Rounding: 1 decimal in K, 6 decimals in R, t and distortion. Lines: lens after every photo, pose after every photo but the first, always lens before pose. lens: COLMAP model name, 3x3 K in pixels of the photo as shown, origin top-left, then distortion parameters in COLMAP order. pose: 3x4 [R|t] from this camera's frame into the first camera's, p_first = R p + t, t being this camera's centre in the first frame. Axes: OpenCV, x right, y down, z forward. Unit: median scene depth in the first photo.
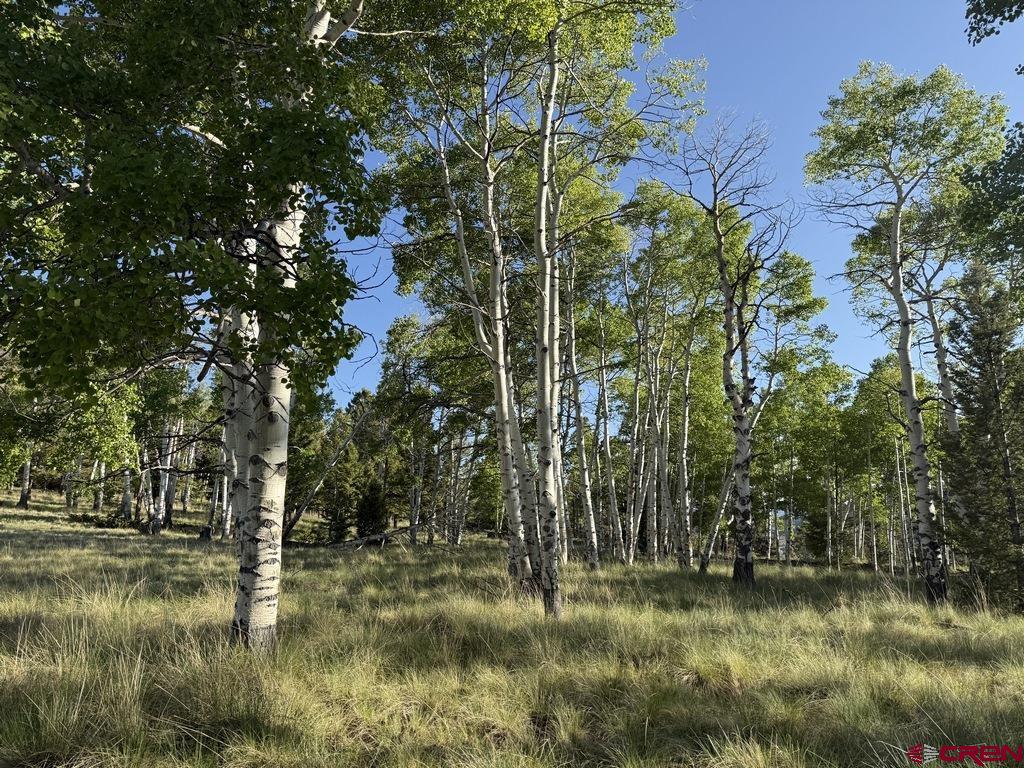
lens RADIAL K [[714.8, 0, 518.4], [0, 714.8, 387.8], [0, 0, 1]] dist [0.054508, -0.066310]
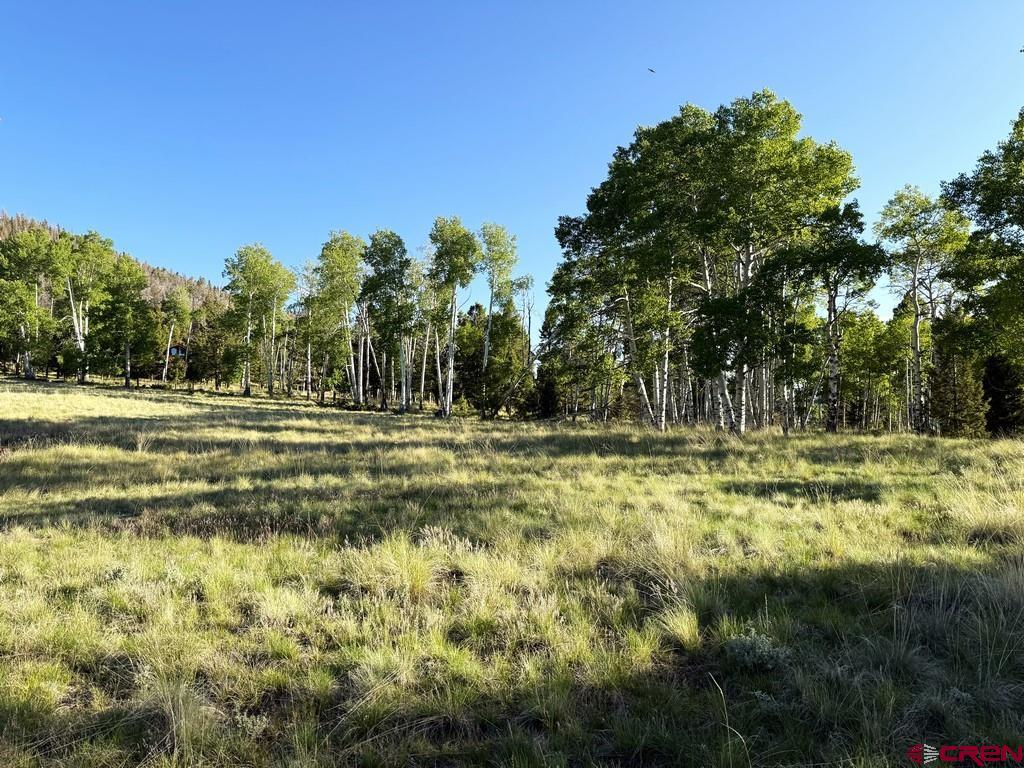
lens RADIAL K [[714.8, 0, 519.1], [0, 714.8, 380.9], [0, 0, 1]] dist [0.054508, -0.066310]
pose [[0.999980, -0.001957, -0.006076, -0.592581], [0.002822, 0.989320, 0.145730, -0.193749], [0.005726, -0.145744, 0.989306, -1.083129]]
